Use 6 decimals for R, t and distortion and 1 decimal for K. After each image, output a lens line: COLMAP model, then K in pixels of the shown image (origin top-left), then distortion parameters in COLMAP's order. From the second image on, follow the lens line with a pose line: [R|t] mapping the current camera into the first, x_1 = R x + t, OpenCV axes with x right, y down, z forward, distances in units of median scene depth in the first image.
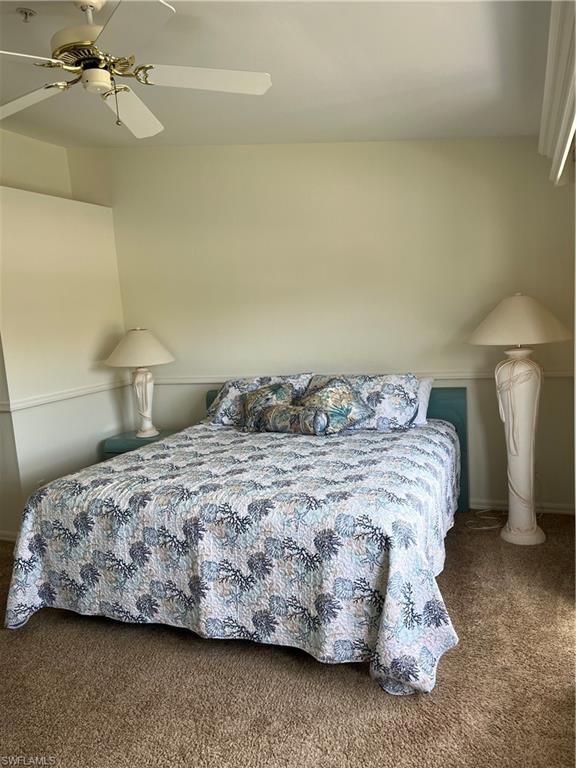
lens RADIAL K [[576.9, 0, 284.7], [0, 576.9, 385.5], [0, 0, 1]] dist [0.057445, -0.075148]
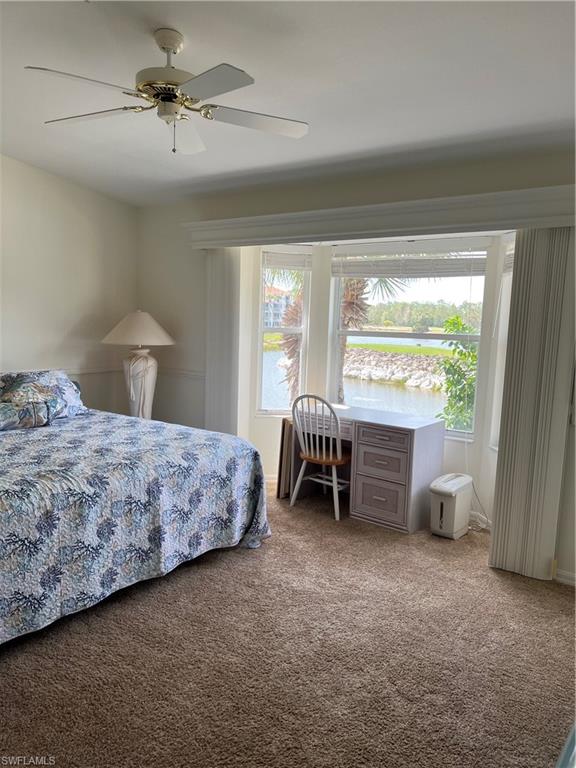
lens RADIAL K [[576.9, 0, 284.7], [0, 576.9, 385.5], [0, 0, 1]] dist [0.057445, -0.075148]
pose [[0.241691, -0.042397, 0.969427, -1.212221], [0.080687, 0.996463, 0.023463, 0.030434], [-0.966993, 0.072549, 0.244257, 0.423441]]
